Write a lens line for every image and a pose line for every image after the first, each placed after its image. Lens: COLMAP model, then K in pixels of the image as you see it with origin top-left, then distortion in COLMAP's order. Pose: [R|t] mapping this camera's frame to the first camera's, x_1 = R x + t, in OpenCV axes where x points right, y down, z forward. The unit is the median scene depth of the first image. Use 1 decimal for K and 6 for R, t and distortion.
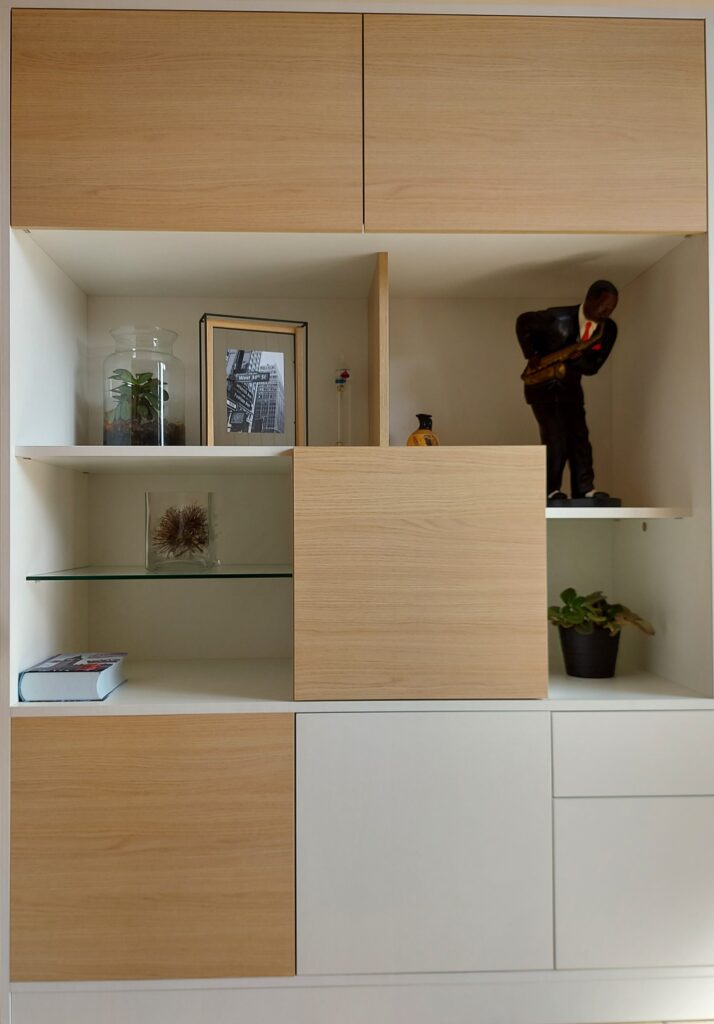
lens RADIAL K [[857.8, 0, 355.7], [0, 857.8, 514.8], [0, 0, 1]] dist [0.081060, -0.065491]
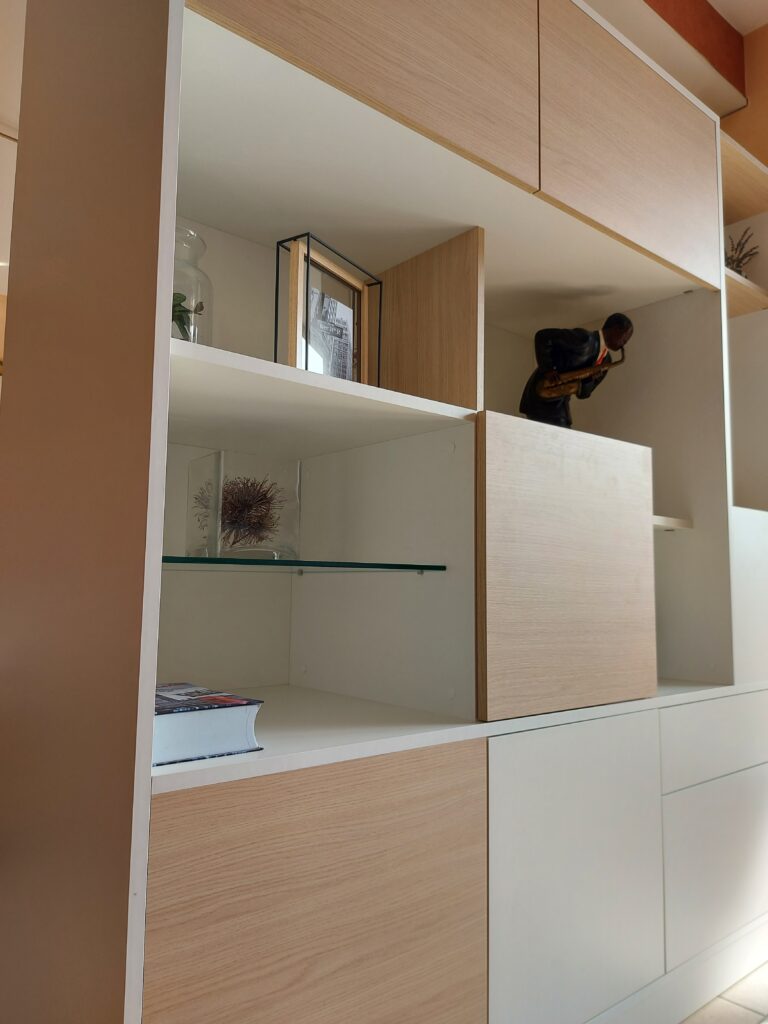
lens RADIAL K [[733.3, 0, 384.3], [0, 733.3, 508.5], [0, 0, 1]] dist [0.060218, -0.073457]
pose [[0.790423, 0.079188, 0.607421, -0.493572], [-0.032008, 0.995594, -0.088142, 0.069685], [-0.611724, 0.050228, 0.789475, 0.431632]]
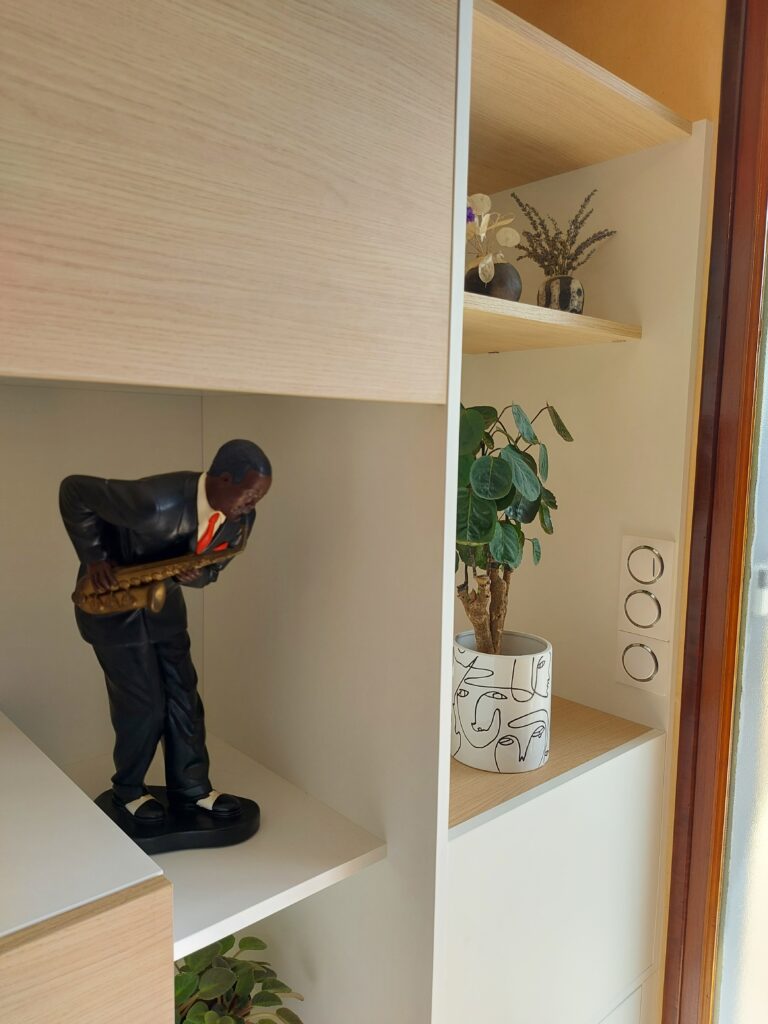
lens RADIAL K [[733.3, 0, 380.9], [0, 733.3, 511.0], [0, 0, 1]] dist [0.060218, -0.073457]
pose [[0.772112, -0.046671, 0.633770, 0.063280], [-0.041753, 0.991419, 0.123876, -0.276141], [-0.634113, -0.122108, 0.763538, 0.581837]]
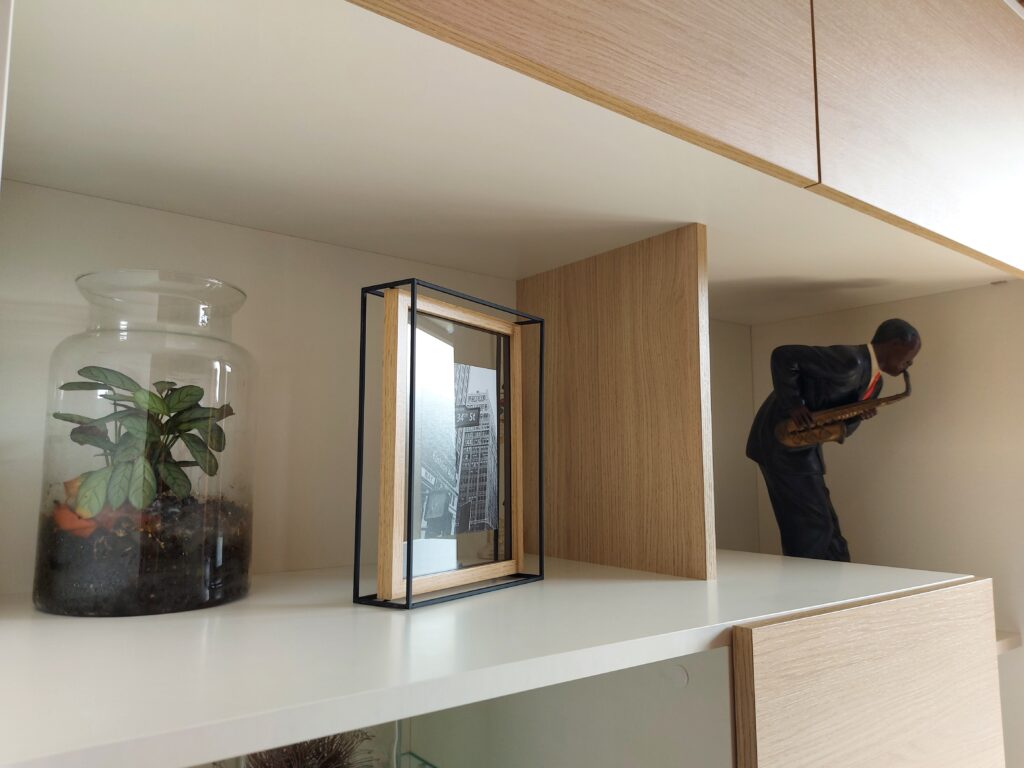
lens RADIAL K [[733.3, 0, 515.4], [0, 733.3, 383.4], [0, 0, 1]] dist [0.060218, -0.073457]
pose [[0.816738, 0.075127, 0.572097, -0.333847], [-0.019109, 0.994465, -0.103311, -0.138286], [-0.576692, 0.073446, 0.813653, 0.650730]]
